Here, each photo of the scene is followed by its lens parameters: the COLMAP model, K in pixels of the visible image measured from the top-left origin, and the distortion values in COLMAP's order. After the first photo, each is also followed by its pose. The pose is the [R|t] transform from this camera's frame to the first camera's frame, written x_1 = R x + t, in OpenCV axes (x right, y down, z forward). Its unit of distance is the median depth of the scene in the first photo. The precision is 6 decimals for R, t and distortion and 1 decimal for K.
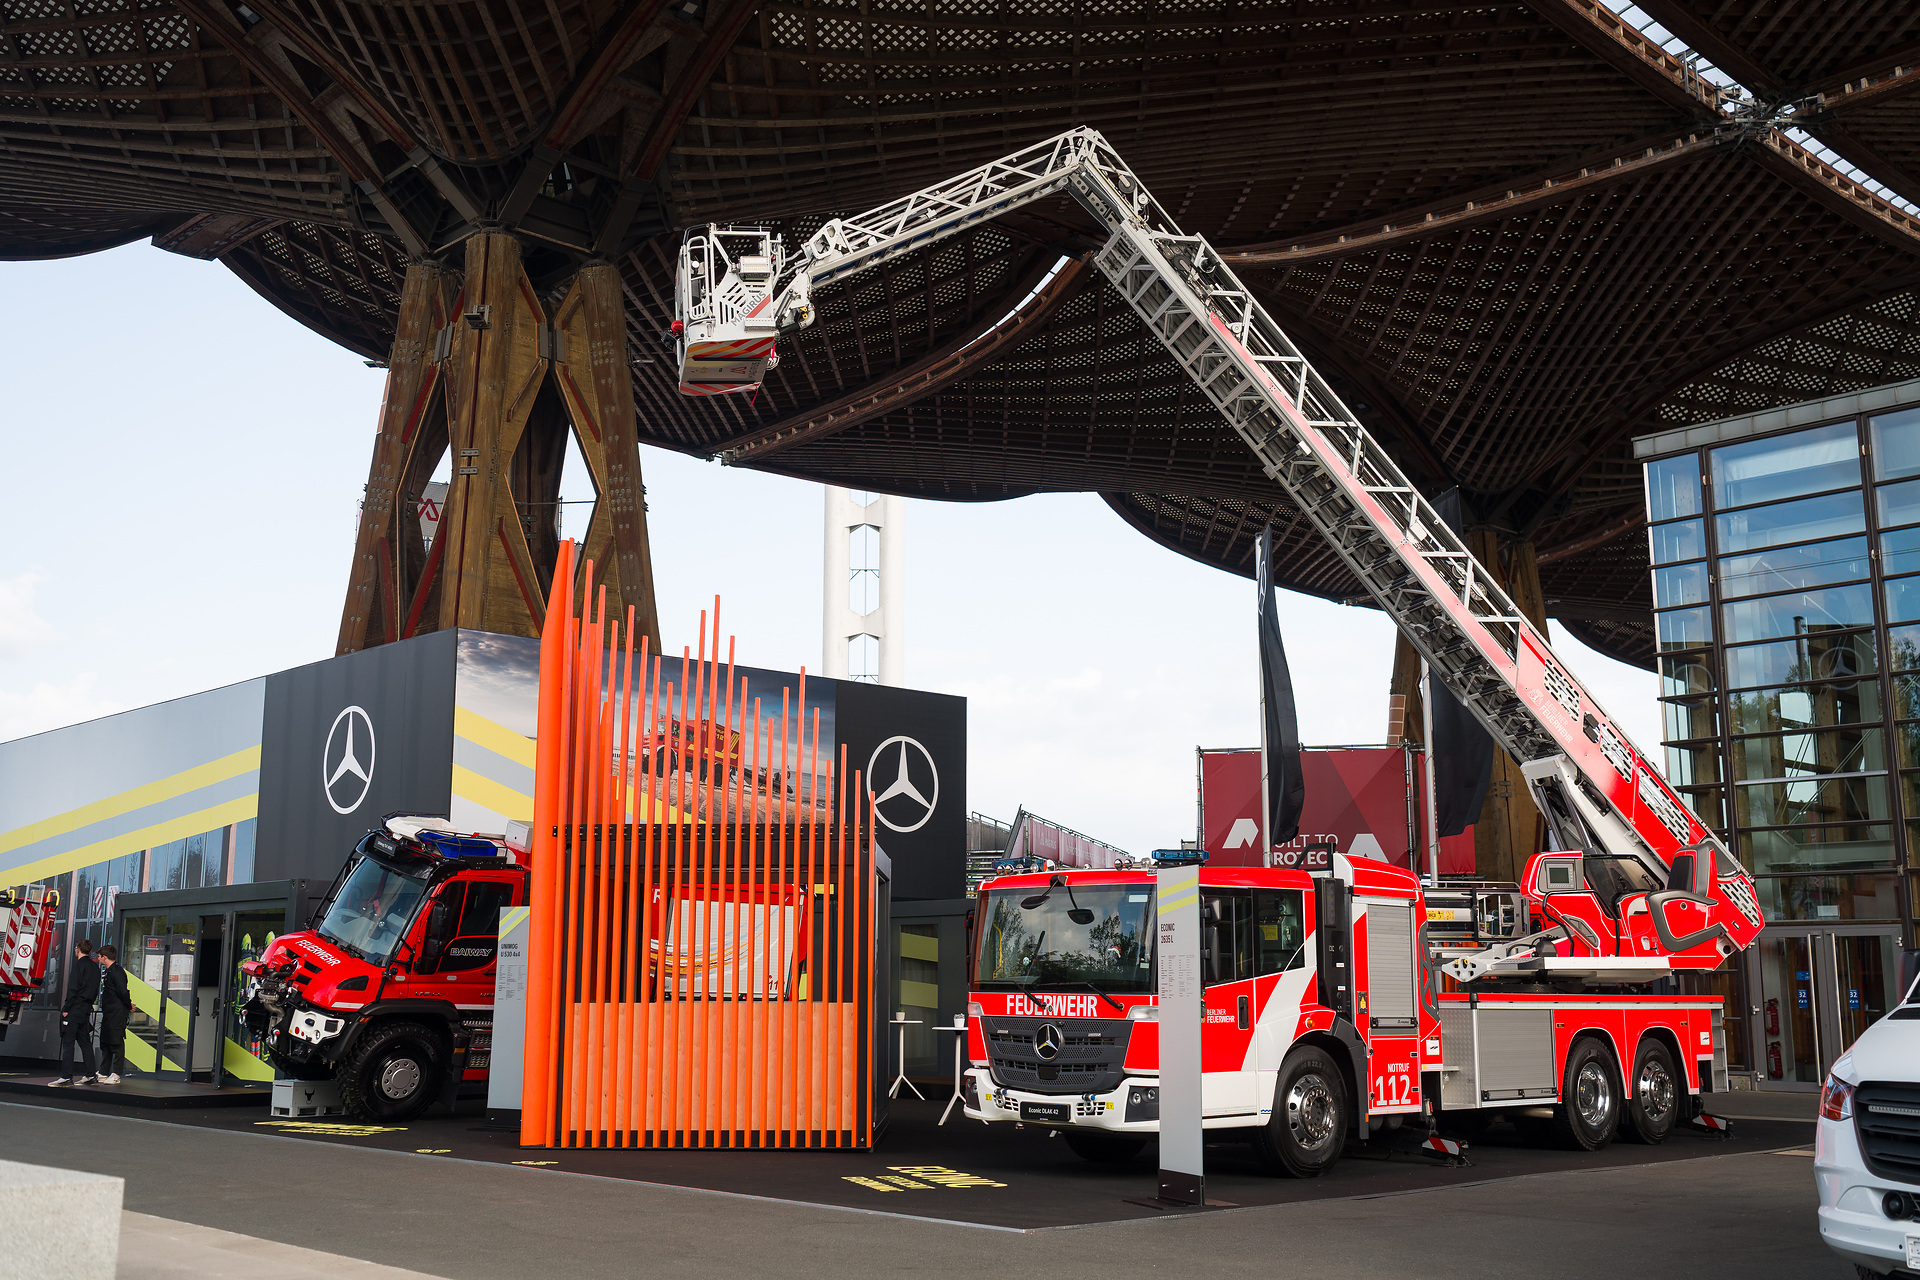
lens RADIAL K [[1854.7, 0, 960.0], [0, 1854.7, 640.0], [0, 0, 1]] dist [0.020279, -0.027705]
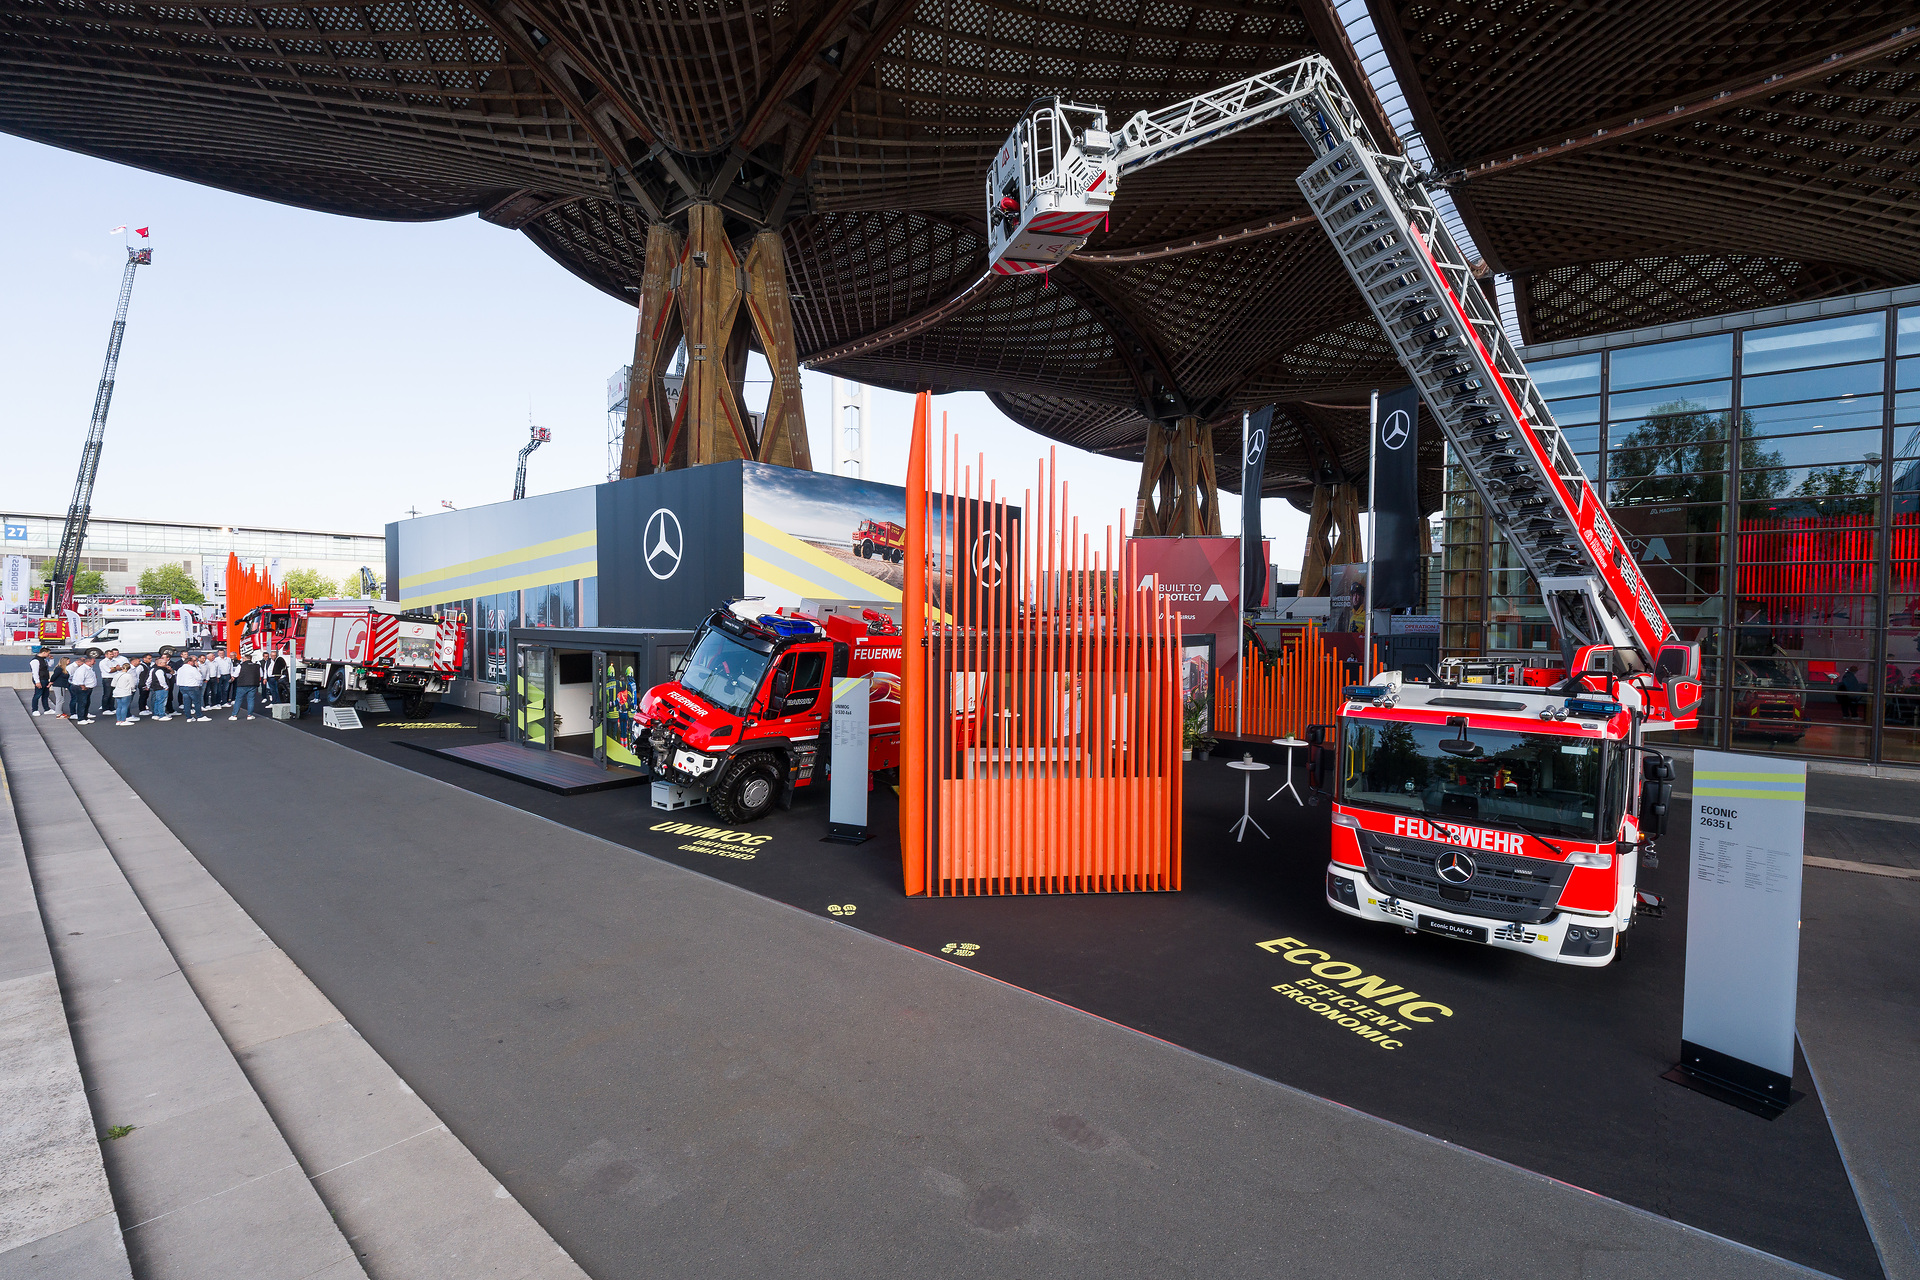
lens RADIAL K [[817.8, 0, 960.0], [0, 817.8, 640.0], [0, 0, 1]] dist [0.027808, -0.028490]
pose [[0.994415, 0.005074, 0.105422, -0.106963], [-0.027084, 0.977666, 0.208412, -0.004217], [-0.102010, -0.210103, 0.972343, 0.205589]]
